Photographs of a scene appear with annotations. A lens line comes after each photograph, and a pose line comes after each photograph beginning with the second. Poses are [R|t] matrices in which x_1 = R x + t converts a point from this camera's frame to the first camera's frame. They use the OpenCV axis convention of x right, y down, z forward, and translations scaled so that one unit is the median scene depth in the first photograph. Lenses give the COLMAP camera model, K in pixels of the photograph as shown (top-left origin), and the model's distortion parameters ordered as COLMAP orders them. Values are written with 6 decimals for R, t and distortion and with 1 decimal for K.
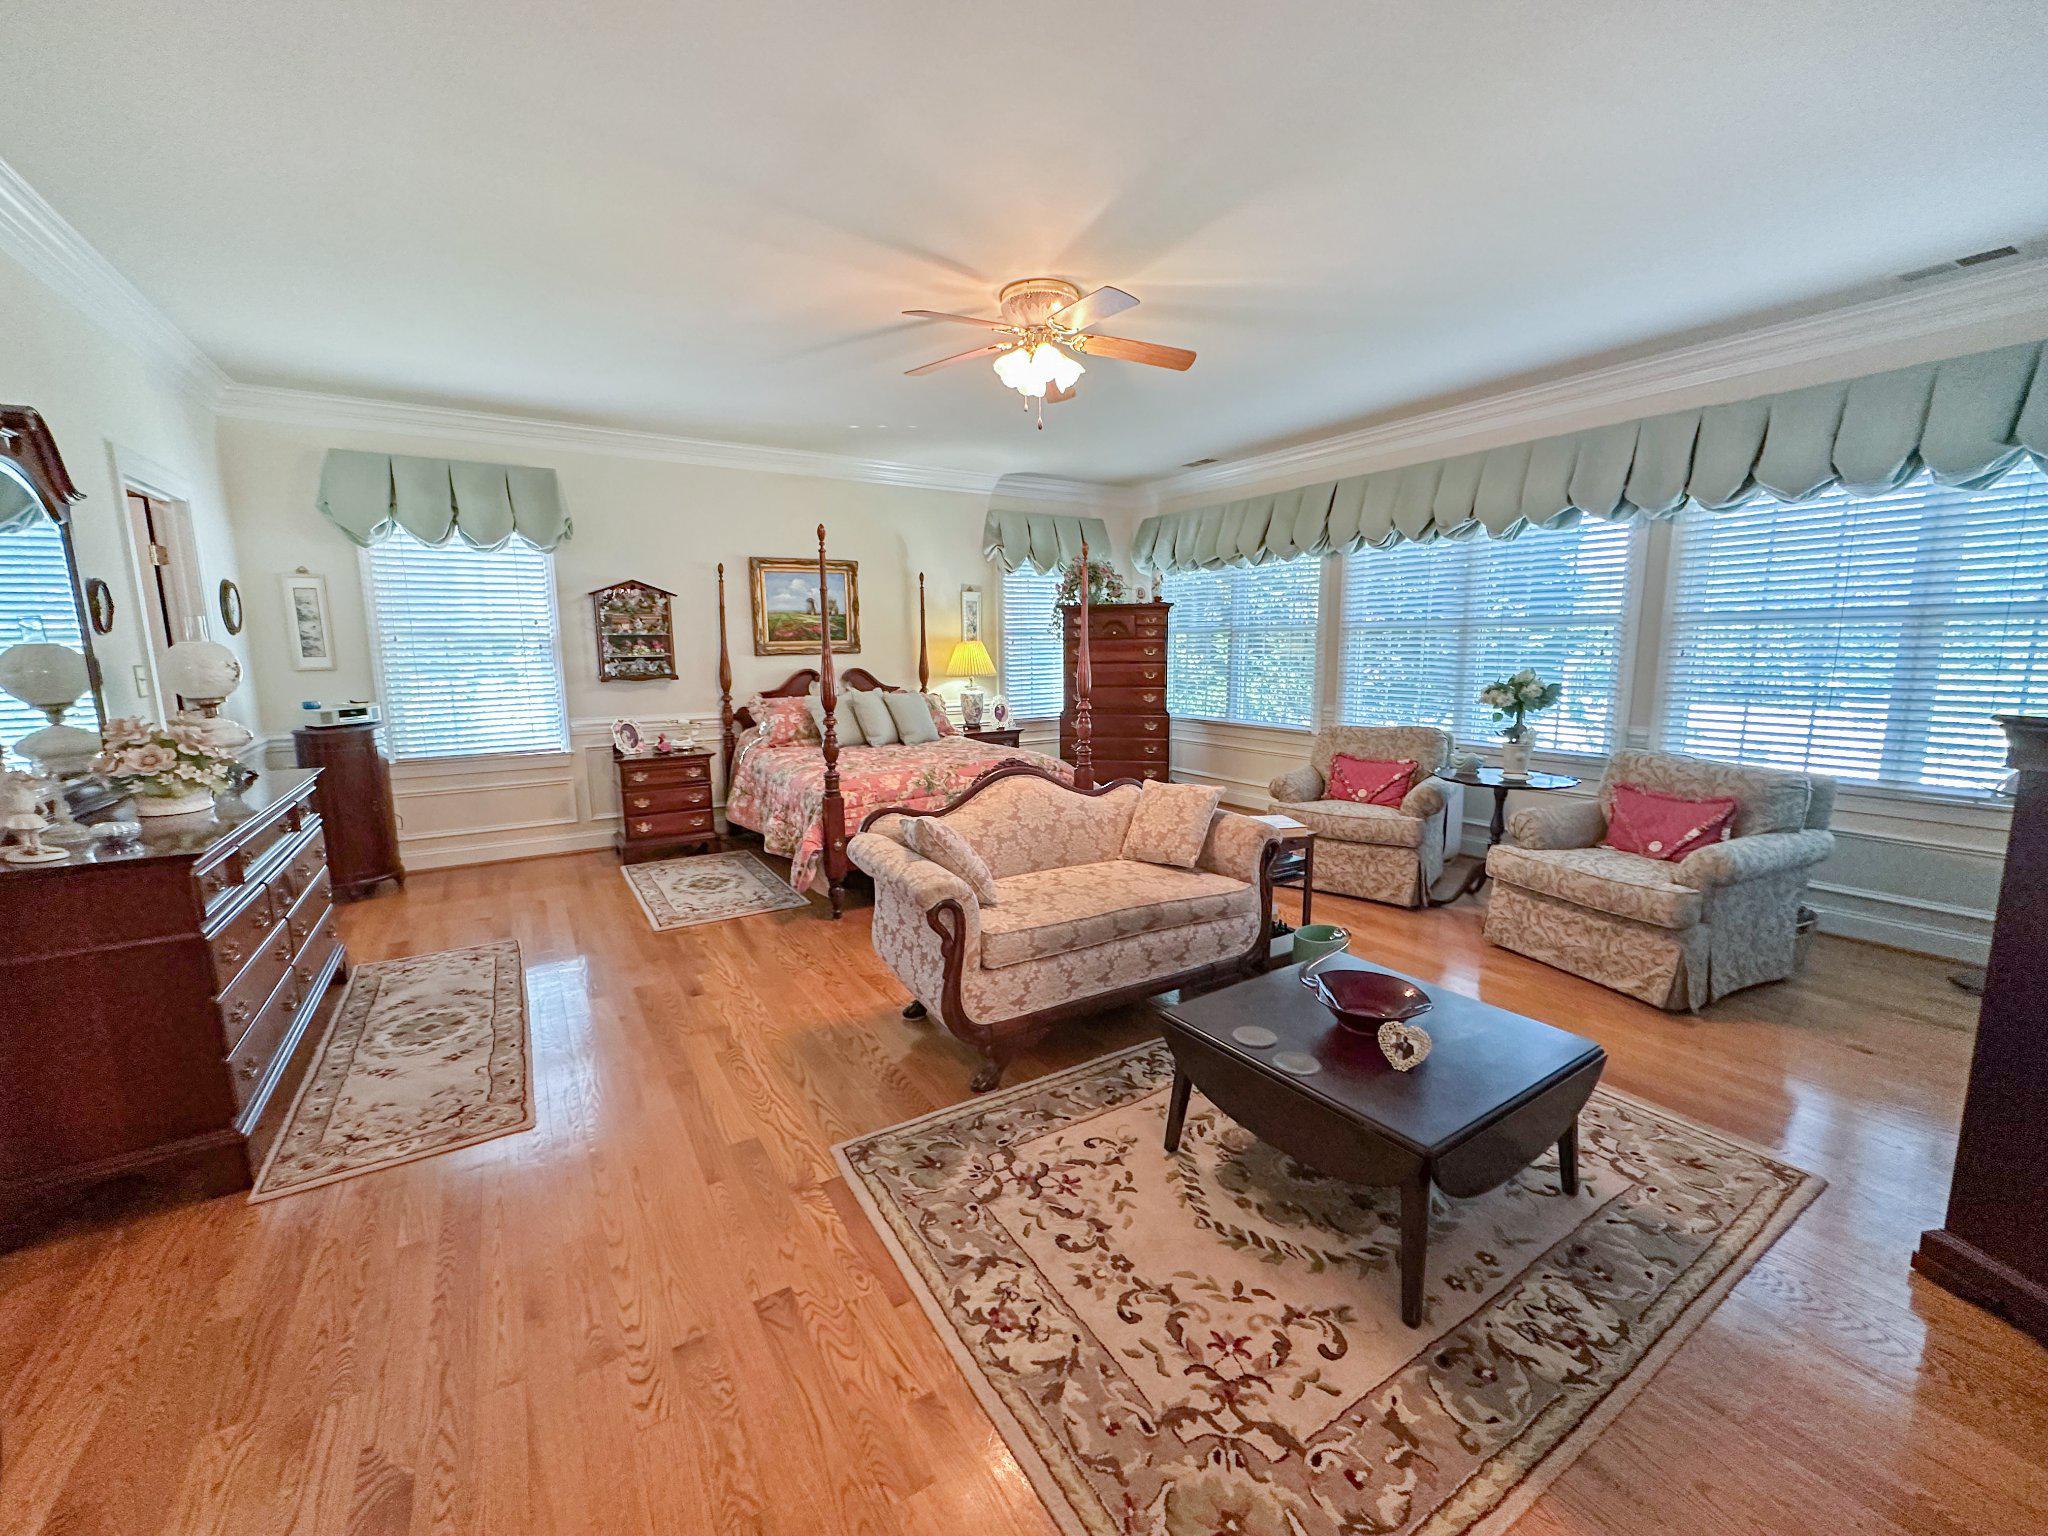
lens RADIAL K [[819.3, 0, 1022.6], [0, 819.3, 764.0], [0, 0, 1]] dist [-0.001015, 0.000734]
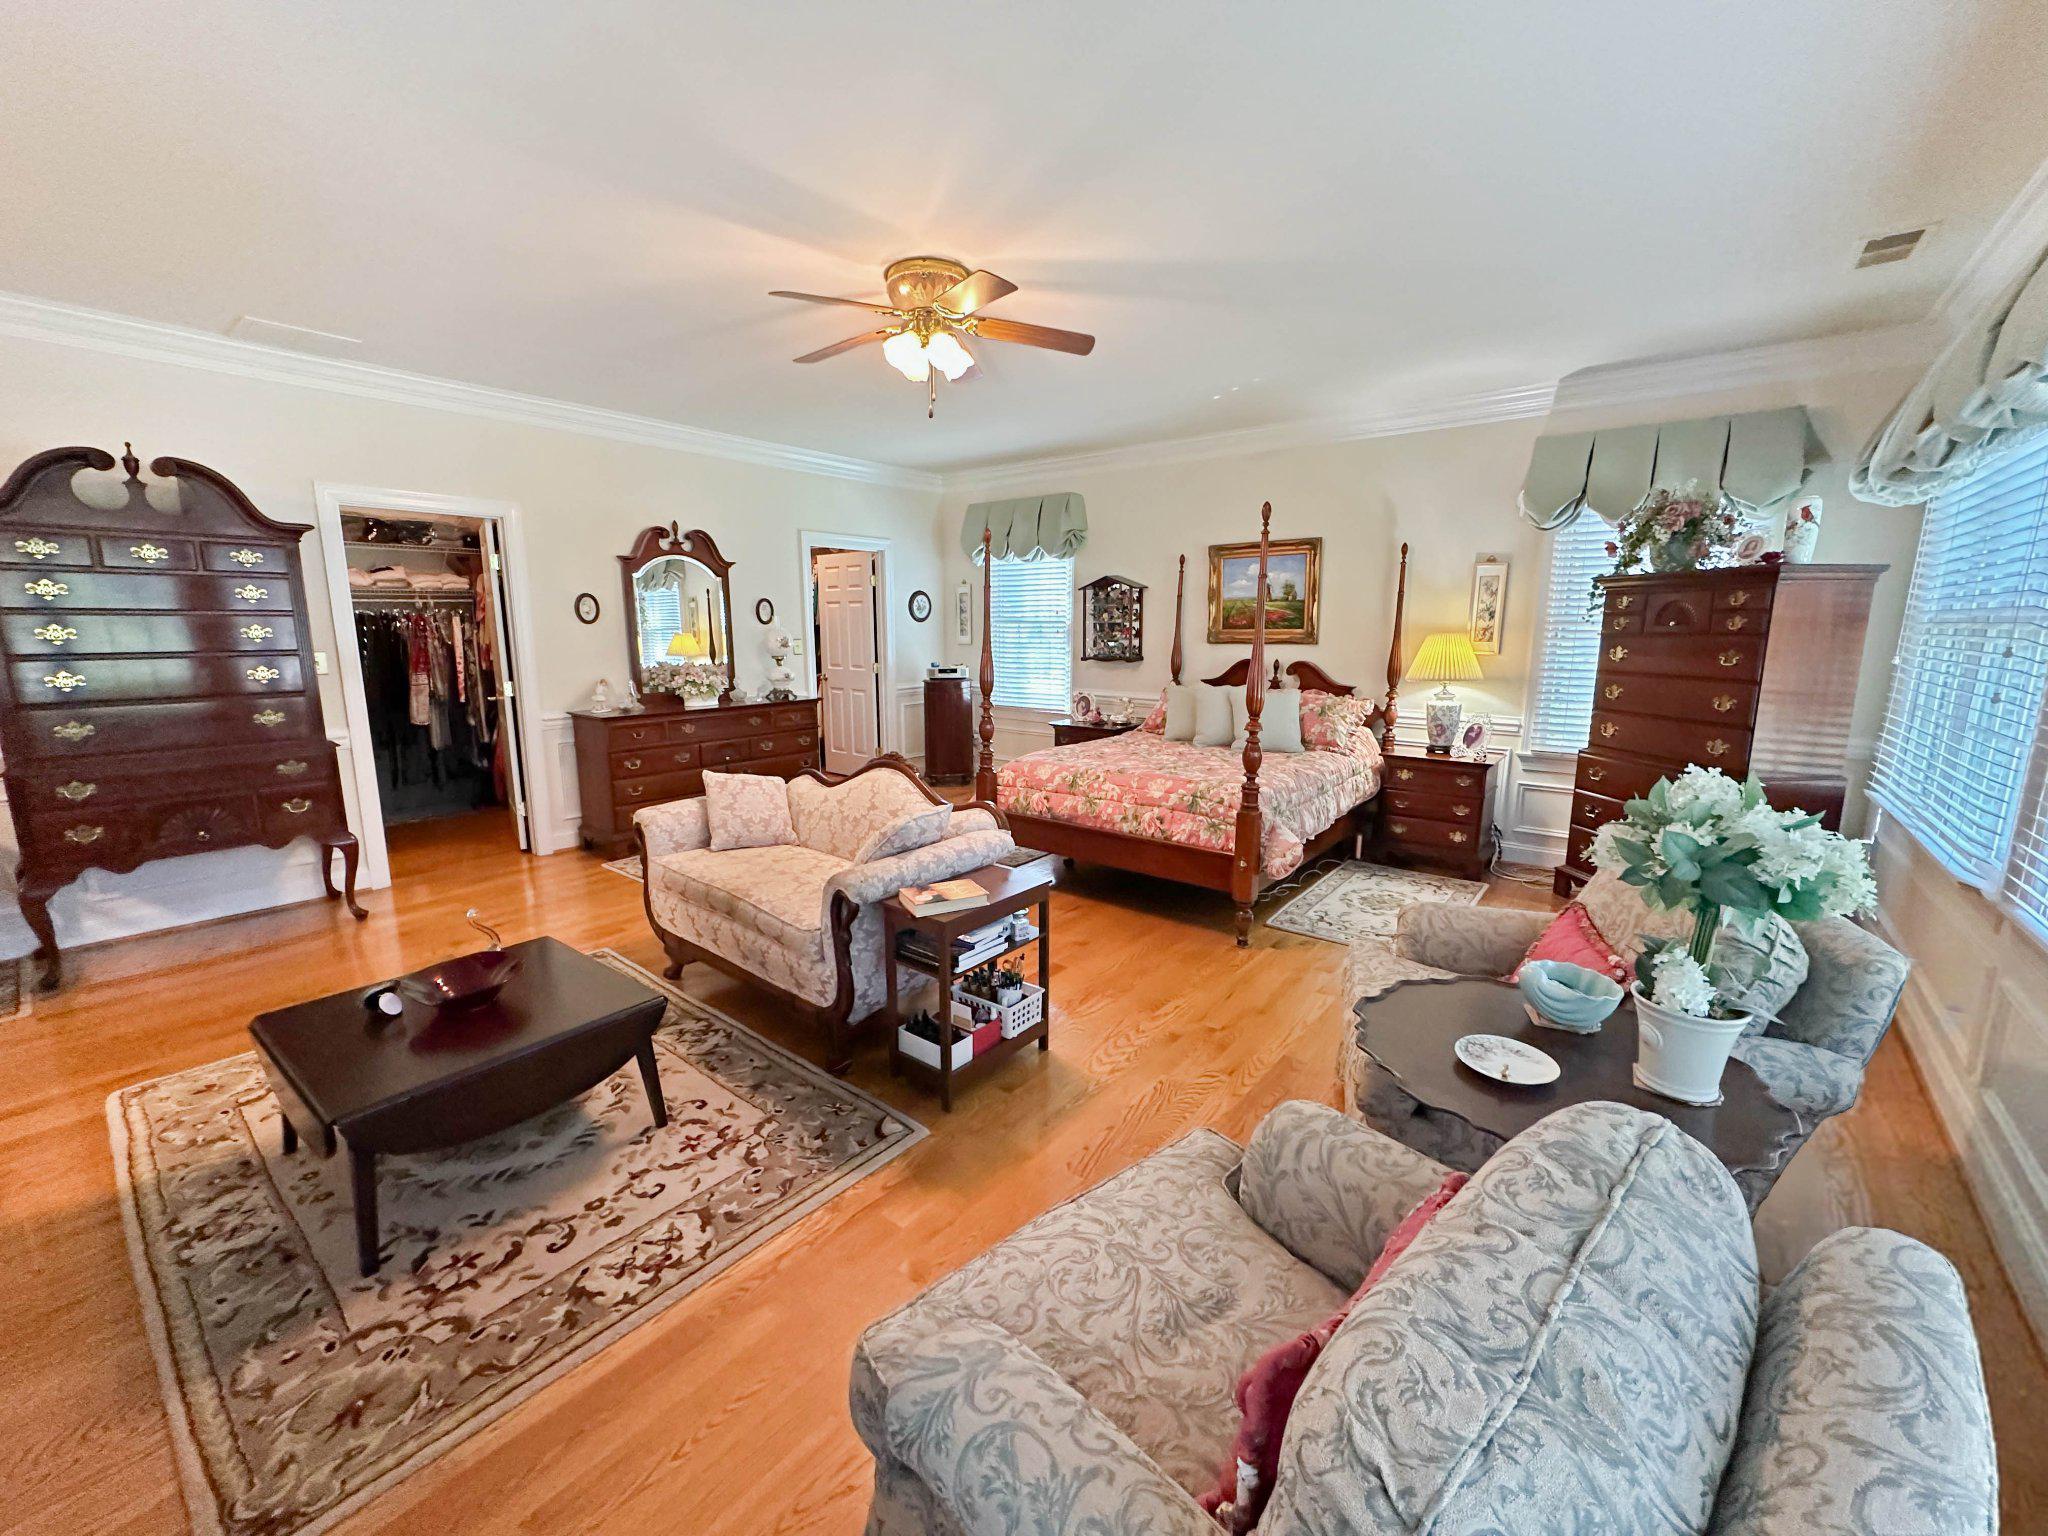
lens RADIAL K [[819.3, 0, 1022.9], [0, 819.3, 771.4], [0, 0, 1]] dist [-0.001015, 0.000734]
pose [[0.321884, 0.179077, -0.929689, 0.662170], [-0.145386, 0.979652, 0.138364, -0.098290], [0.935550, 0.090627, 0.341370, 0.531344]]
